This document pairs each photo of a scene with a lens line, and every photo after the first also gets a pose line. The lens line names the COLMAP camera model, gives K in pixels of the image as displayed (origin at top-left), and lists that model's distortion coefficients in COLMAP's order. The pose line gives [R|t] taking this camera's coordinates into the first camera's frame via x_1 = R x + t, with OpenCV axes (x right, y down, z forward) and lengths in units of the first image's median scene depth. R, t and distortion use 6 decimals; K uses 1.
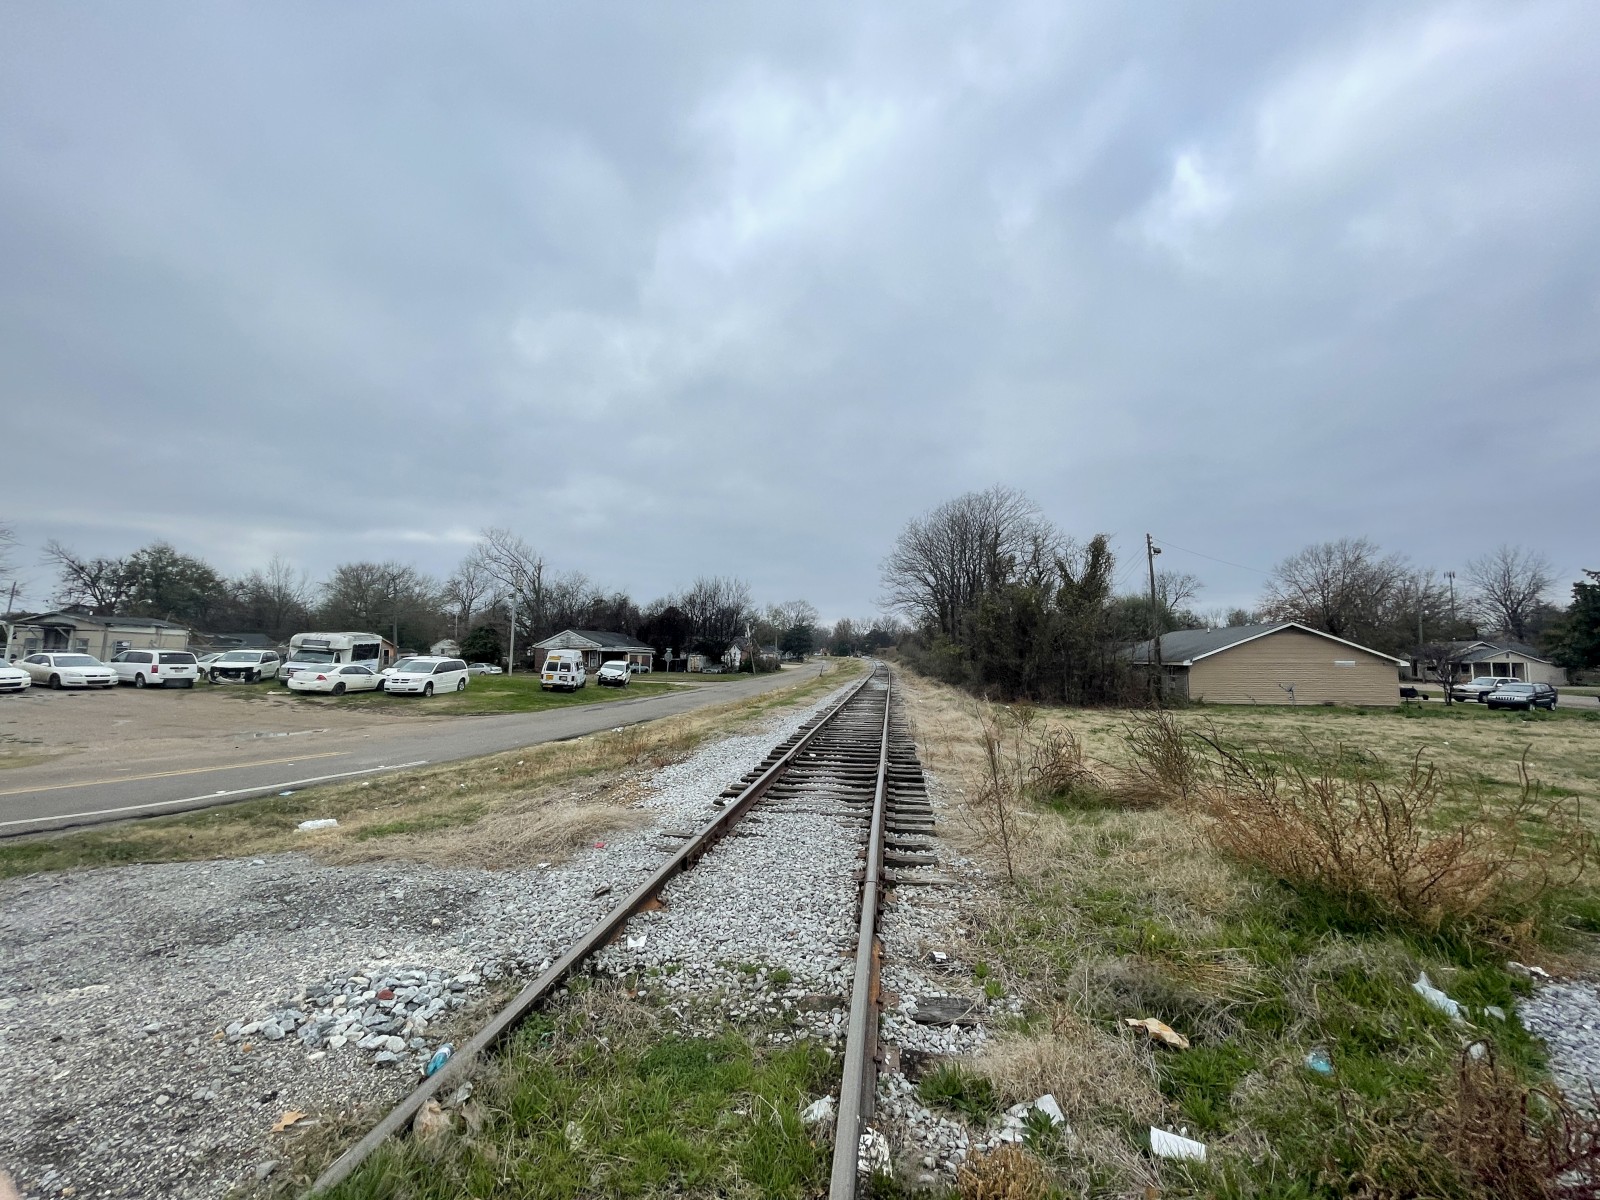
lens RADIAL K [[636.5, 0, 808.9], [0, 636.5, 599.4], [0, 0, 1]] dist [0.000978, -0.000028]
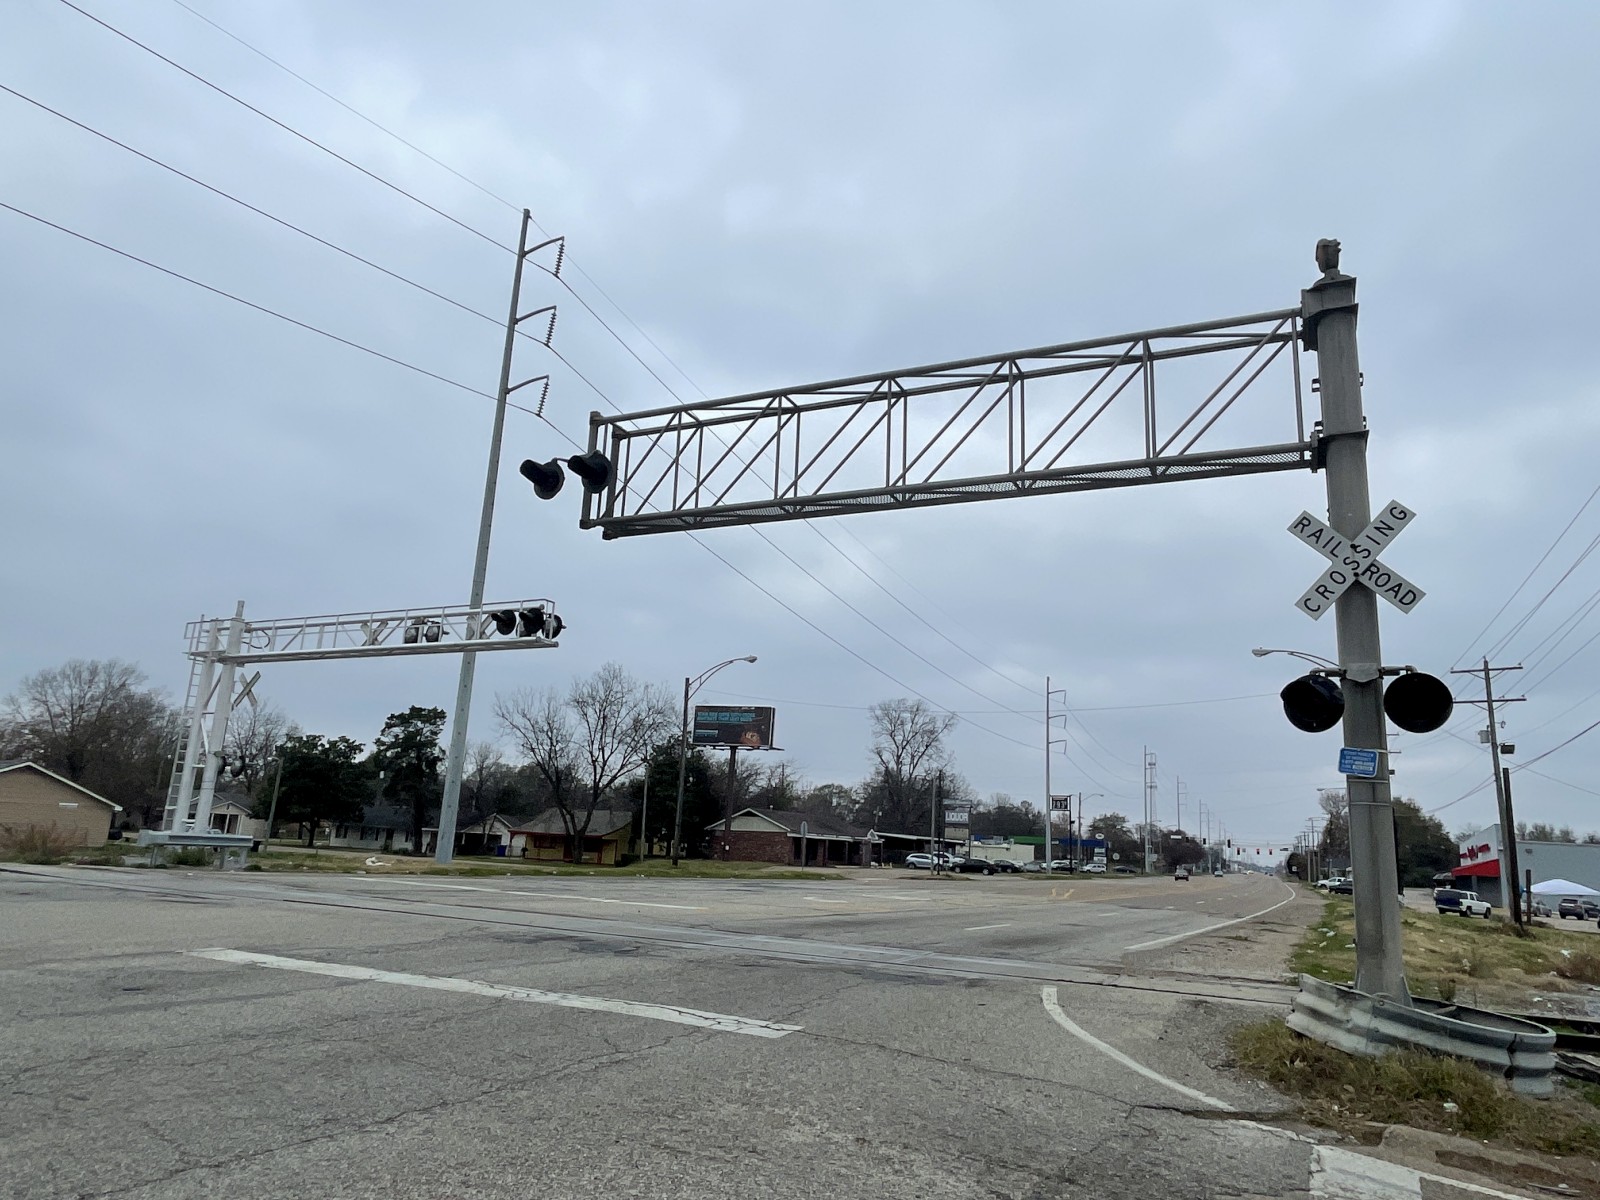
lens RADIAL K [[1035.0, 0, 813.9], [0, 1035.0, 605.7], [0, 0, 1]] dist [-0.003771, -0.000636]
pose [[0.264878, 0.224272, 0.937839, -0.211790], [-0.134350, 0.971675, -0.194419, -0.022926], [-0.954877, -0.074501, 0.287506, -0.270329]]
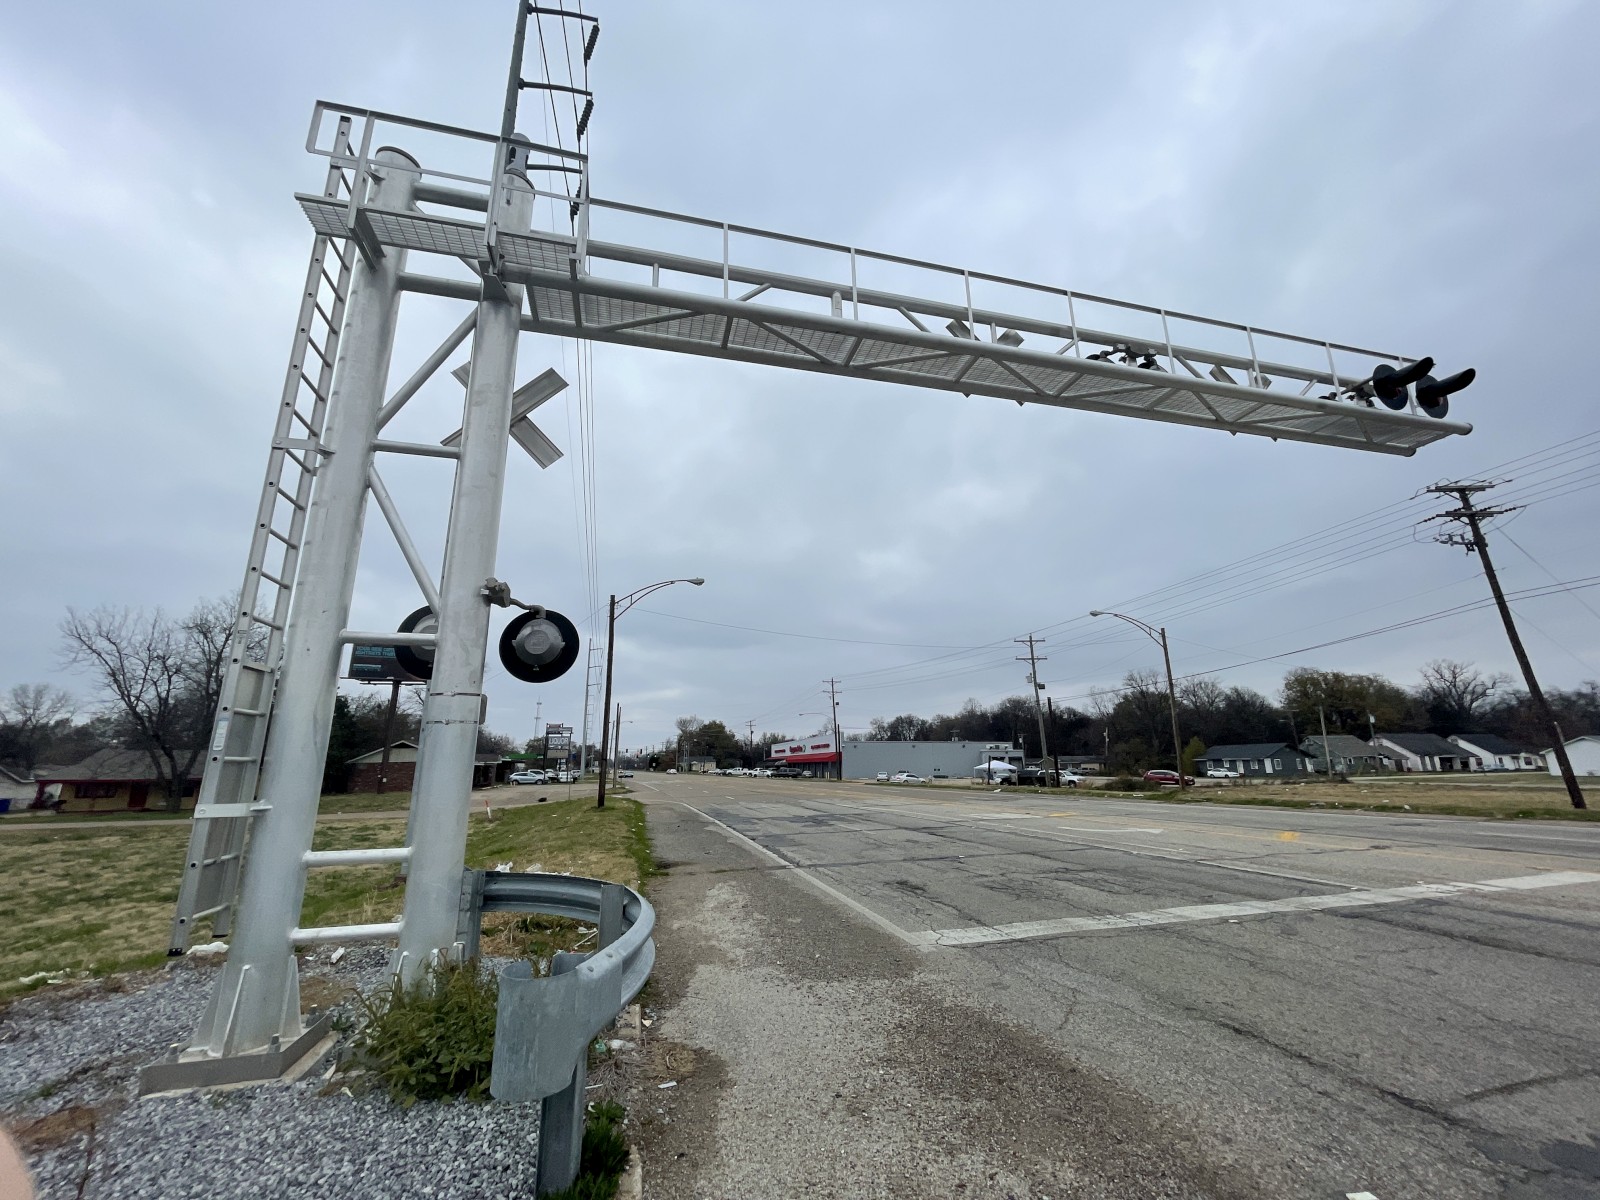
lens RADIAL K [[636.5, 0, 808.9], [0, 636.5, 599.4], [0, 0, 1]] dist [0.000978, -0.000028]
pose [[-0.430470, 0.223999, 0.874369, 0.307005], [-0.067820, 0.957951, -0.278801, 0.031175], [-0.900053, -0.179315, -0.397177, 0.402239]]
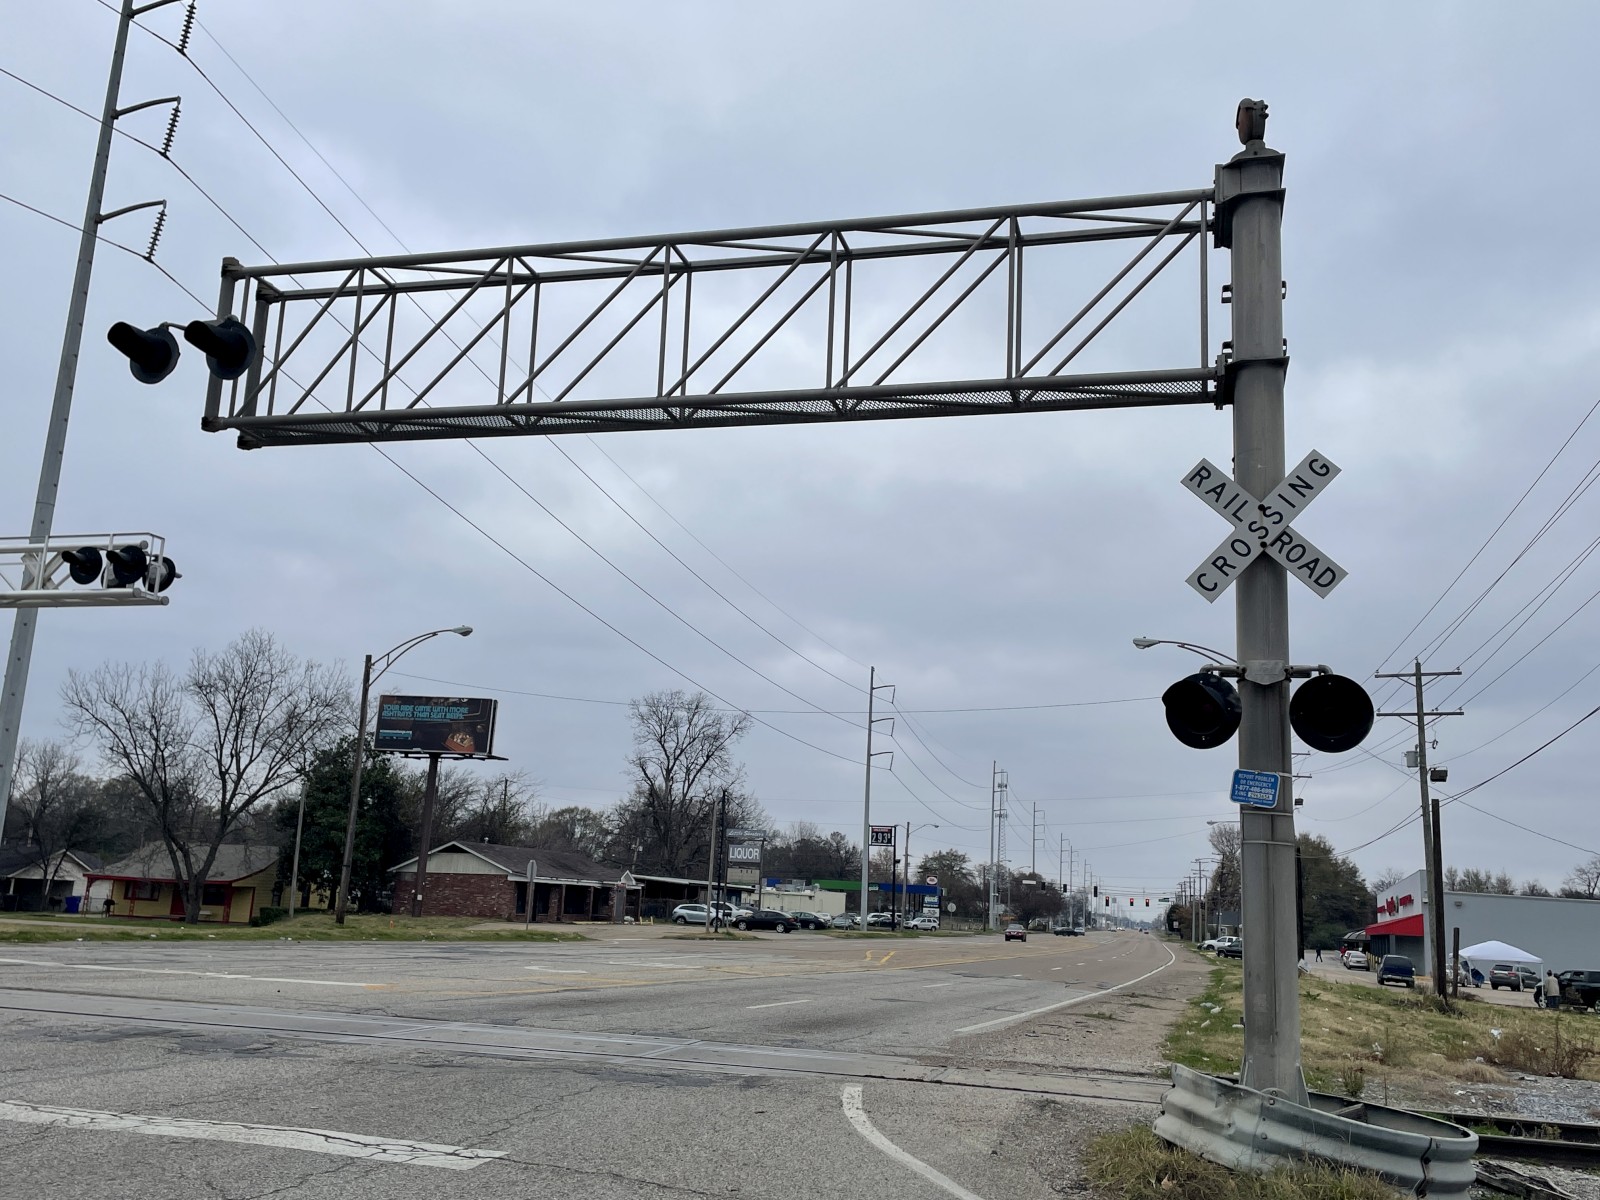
lens RADIAL K [[1413.7, 0, 800.0], [0, 1413.7, 600.0], [0, 0, 1]] dist [0.105939, -0.132806]
pose [[0.096461, 0.207257, 0.973519, -0.206498], [-0.137877, 0.971433, -0.193152, -0.023767], [-0.985741, -0.115595, 0.122281, -0.272972]]
